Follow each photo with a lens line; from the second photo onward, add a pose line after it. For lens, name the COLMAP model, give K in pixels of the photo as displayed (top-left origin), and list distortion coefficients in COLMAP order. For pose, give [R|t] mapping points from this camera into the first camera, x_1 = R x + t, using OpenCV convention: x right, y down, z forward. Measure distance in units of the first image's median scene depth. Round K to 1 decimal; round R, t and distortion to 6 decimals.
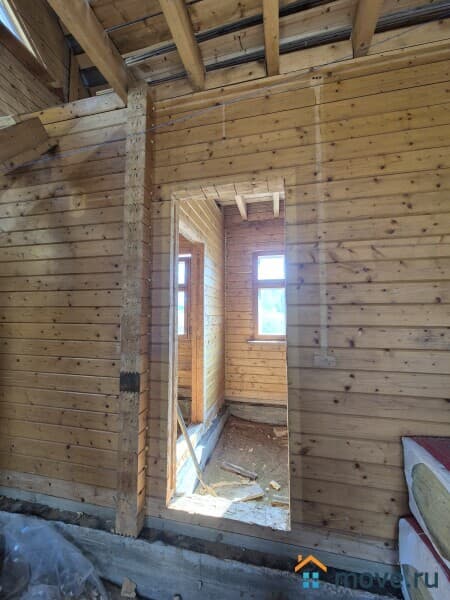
lens RADIAL K [[244.8, 0, 223.6], [0, 244.8, 298.9], [0, 0, 1]] dist [0.003592, -0.000166]
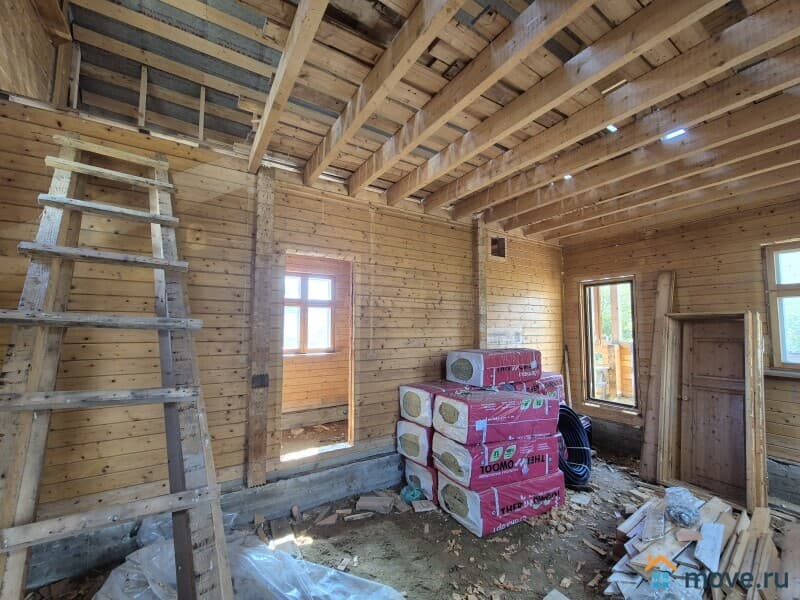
lens RADIAL K [[326.4, 0, 396.8], [0, 326.4, 302.7], [0, 0, 1]] dist [0.003592, -0.000166]
pose [[0.709596, 0.053959, 0.702540, -1.260226], [-0.047632, 0.998456, -0.028577, -0.108600], [-0.702997, -0.013186, 0.711070, -0.972193]]
